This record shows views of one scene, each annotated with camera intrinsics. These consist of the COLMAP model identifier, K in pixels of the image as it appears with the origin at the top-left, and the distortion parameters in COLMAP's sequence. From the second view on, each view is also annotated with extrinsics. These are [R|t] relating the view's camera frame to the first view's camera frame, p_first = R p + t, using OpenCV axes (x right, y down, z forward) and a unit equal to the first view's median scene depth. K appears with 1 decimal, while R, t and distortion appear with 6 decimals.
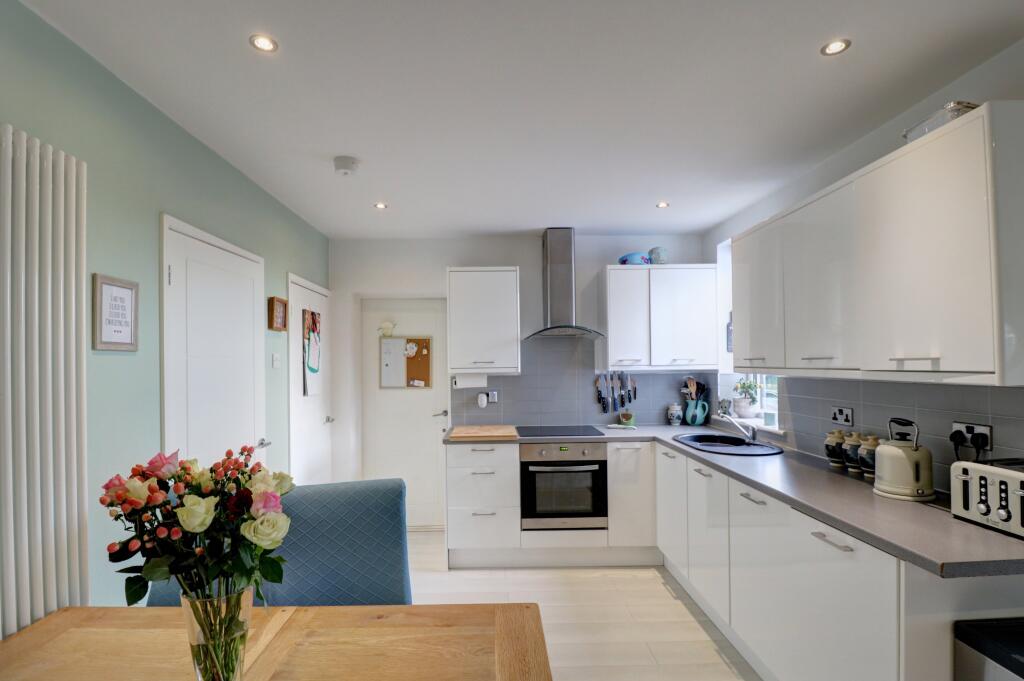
lens RADIAL K [[490.6, 0, 491.1], [0, 490.6, 363.6], [0, 0, 1]] dist [-0.017200, -0.004437]
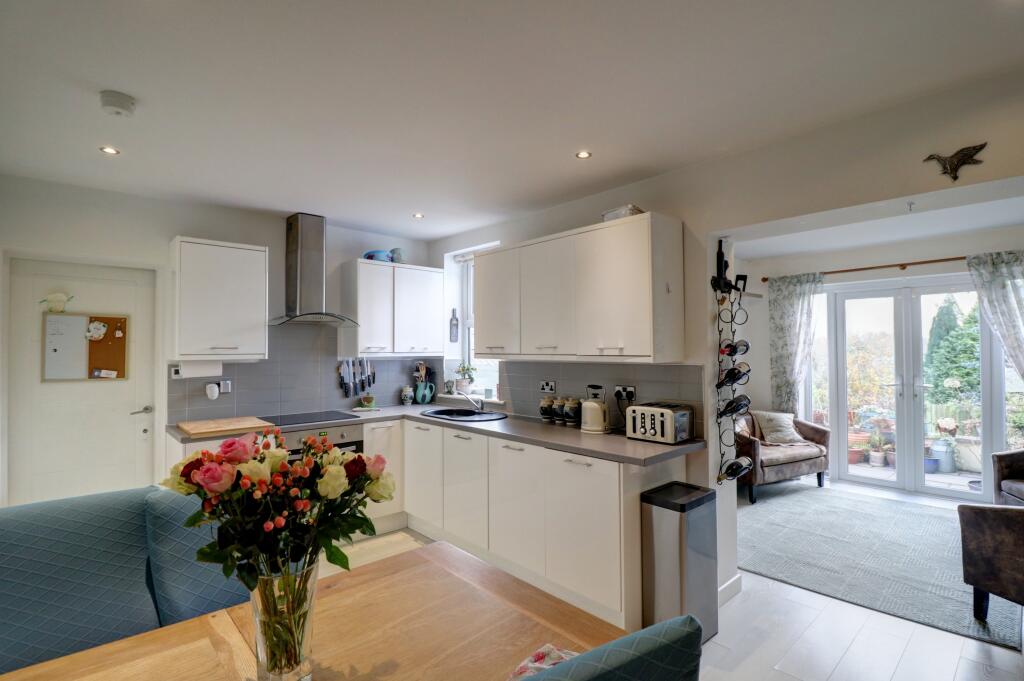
lens RADIAL K [[490.6, 0, 517.1], [0, 490.6, 344.3], [0, 0, 1]] dist [-0.017200, -0.004437]
pose [[0.736131, 0.015600, 0.676659, -0.243814], [-0.005362, 0.999837, -0.017217, 0.003261], [-0.676818, 0.009045, 0.736095, -0.022966]]
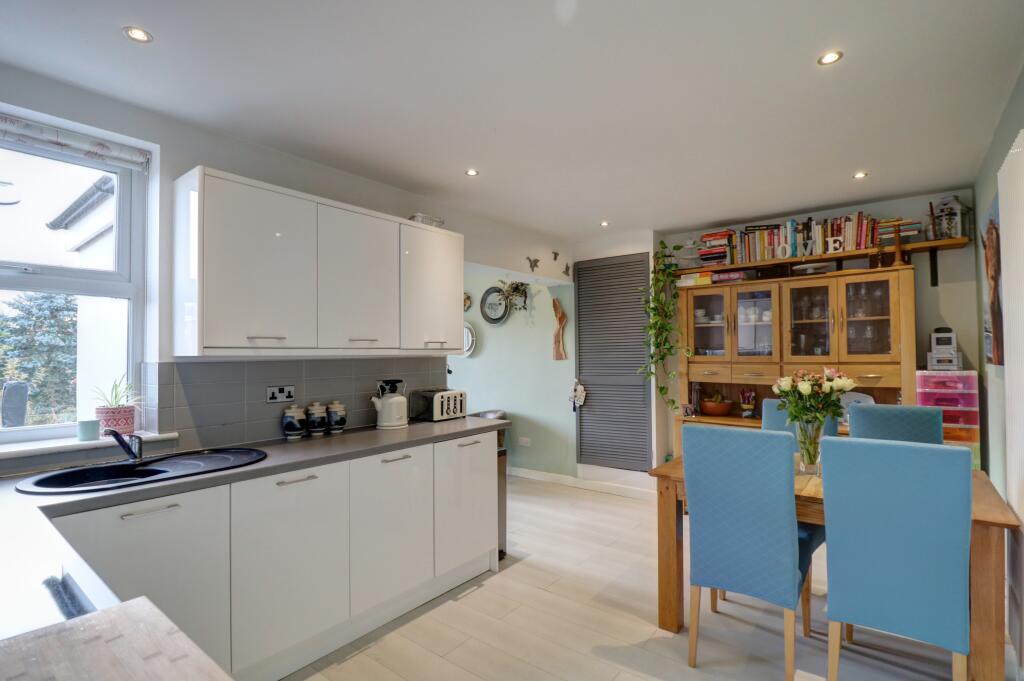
lens RADIAL K [[490.6, 0, 511.3], [0, 490.6, 340.2], [0, 0, 1]] dist [-0.017200, -0.004437]
pose [[-0.779917, 0.037968, 0.624731, -0.251427], [0.020235, 0.999166, -0.035463, 0.025256], [-0.625556, -0.015016, -0.780034, 1.053555]]
